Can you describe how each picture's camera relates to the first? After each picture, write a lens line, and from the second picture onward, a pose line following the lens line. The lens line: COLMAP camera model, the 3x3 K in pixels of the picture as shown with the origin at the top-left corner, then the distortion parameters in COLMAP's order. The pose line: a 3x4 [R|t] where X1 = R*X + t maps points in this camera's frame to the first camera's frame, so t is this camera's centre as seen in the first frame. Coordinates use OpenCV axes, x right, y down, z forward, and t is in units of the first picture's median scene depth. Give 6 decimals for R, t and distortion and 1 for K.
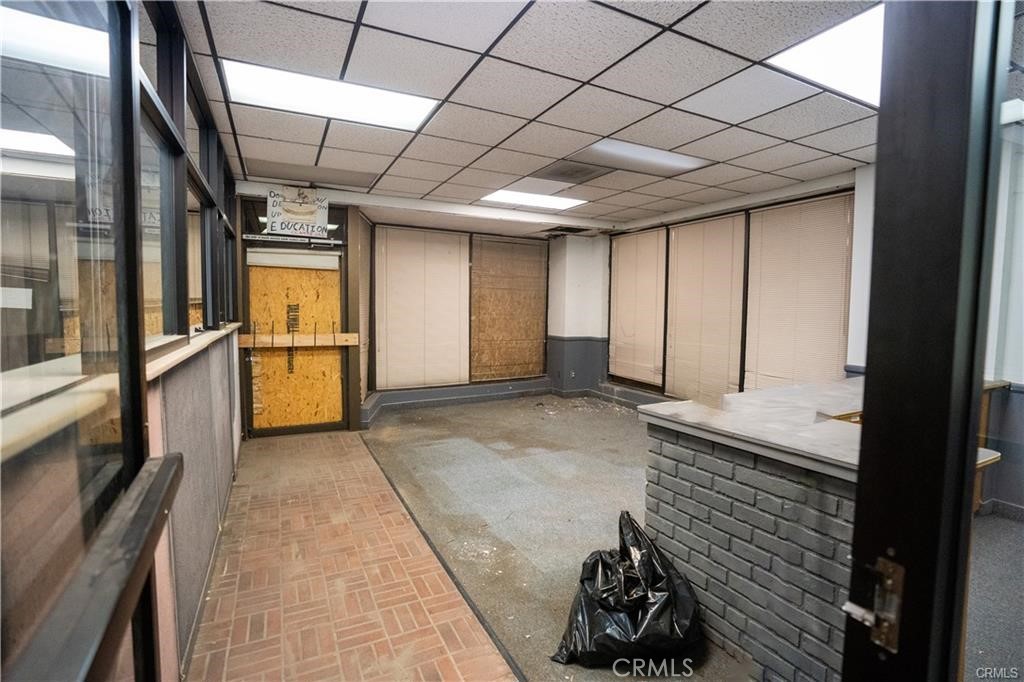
lens RADIAL K [[484.2, 0, 512.0], [0, 484.2, 341.0], [0, 0, 1]] dist [-0.002507, -0.000265]
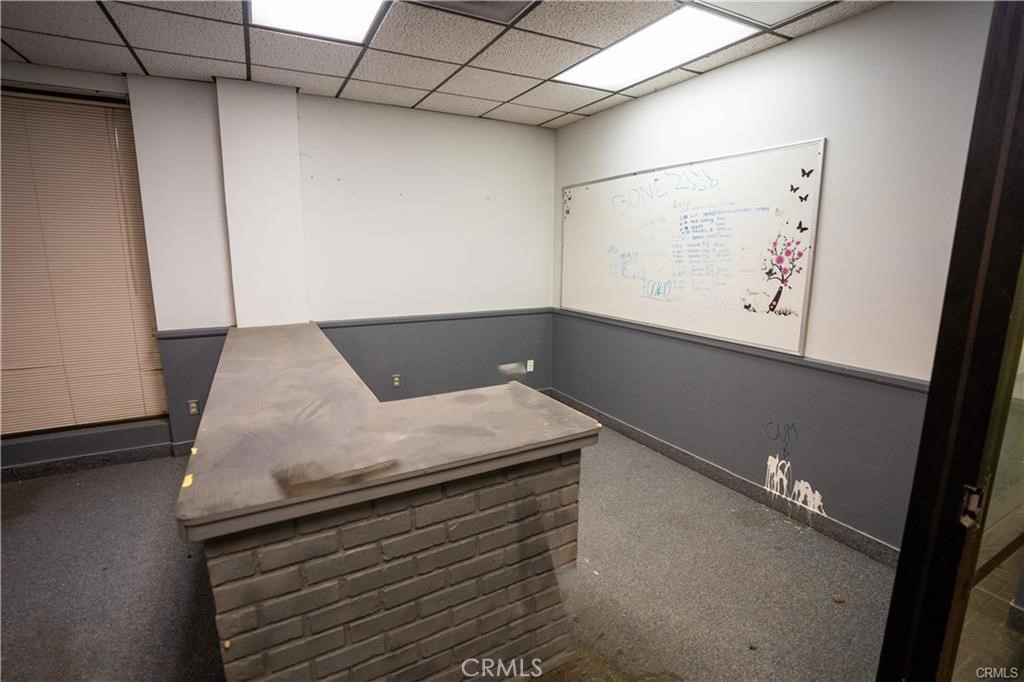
lens RADIAL K [[484.2, 0, 512.0], [0, 484.2, 341.0], [0, 0, 1]] dist [-0.002507, -0.000265]
pose [[-0.003911, -0.198764, 0.980040, -0.186680], [0.067957, 0.977729, 0.198566, -0.116145], [-0.997681, 0.067377, 0.009684, 0.796605]]
